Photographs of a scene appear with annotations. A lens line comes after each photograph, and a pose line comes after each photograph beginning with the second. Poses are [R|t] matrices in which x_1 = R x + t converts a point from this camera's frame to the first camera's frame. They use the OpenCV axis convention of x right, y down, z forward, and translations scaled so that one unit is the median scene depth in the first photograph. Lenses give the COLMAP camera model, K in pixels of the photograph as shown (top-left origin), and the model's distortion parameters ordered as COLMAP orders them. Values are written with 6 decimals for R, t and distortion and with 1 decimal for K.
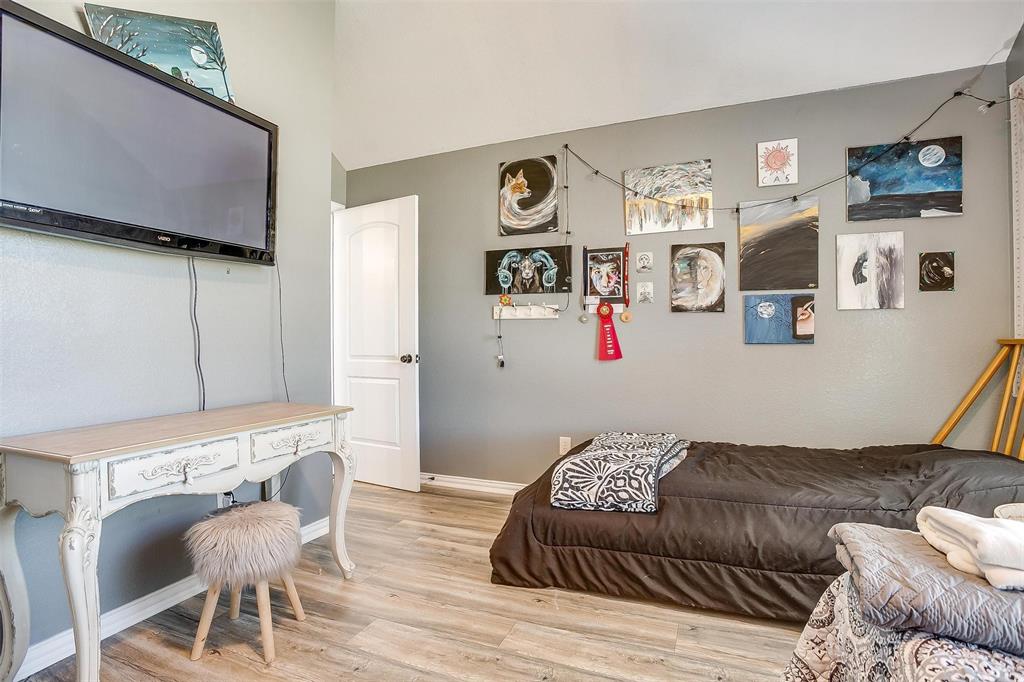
lens RADIAL K [[510.6, 0, 512.6], [0, 510.6, 342.1], [0, 0, 1]] dist [-0.065117, 0.019631]
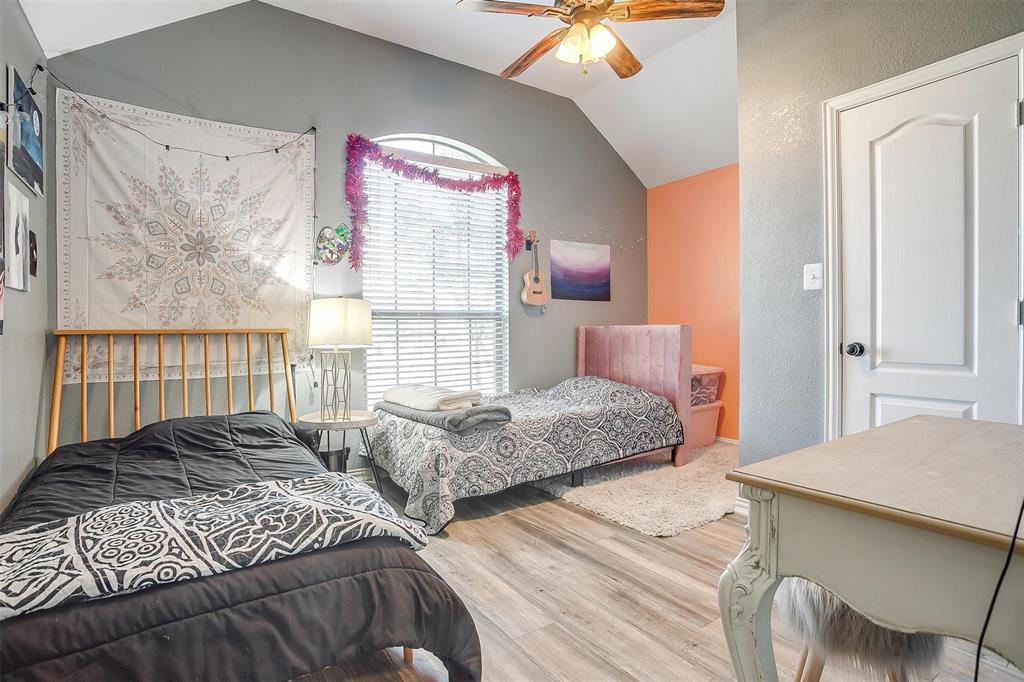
lens RADIAL K [[510.6, 0, 511.4], [0, 510.6, 340.4], [0, 0, 1]] dist [-0.065117, 0.019631]
pose [[-0.826890, 0.002343, 0.562359, -0.548887], [0.012492, 0.999821, 0.014202, 0.019475], [-0.562226, 0.018769, -0.826771, 1.942598]]
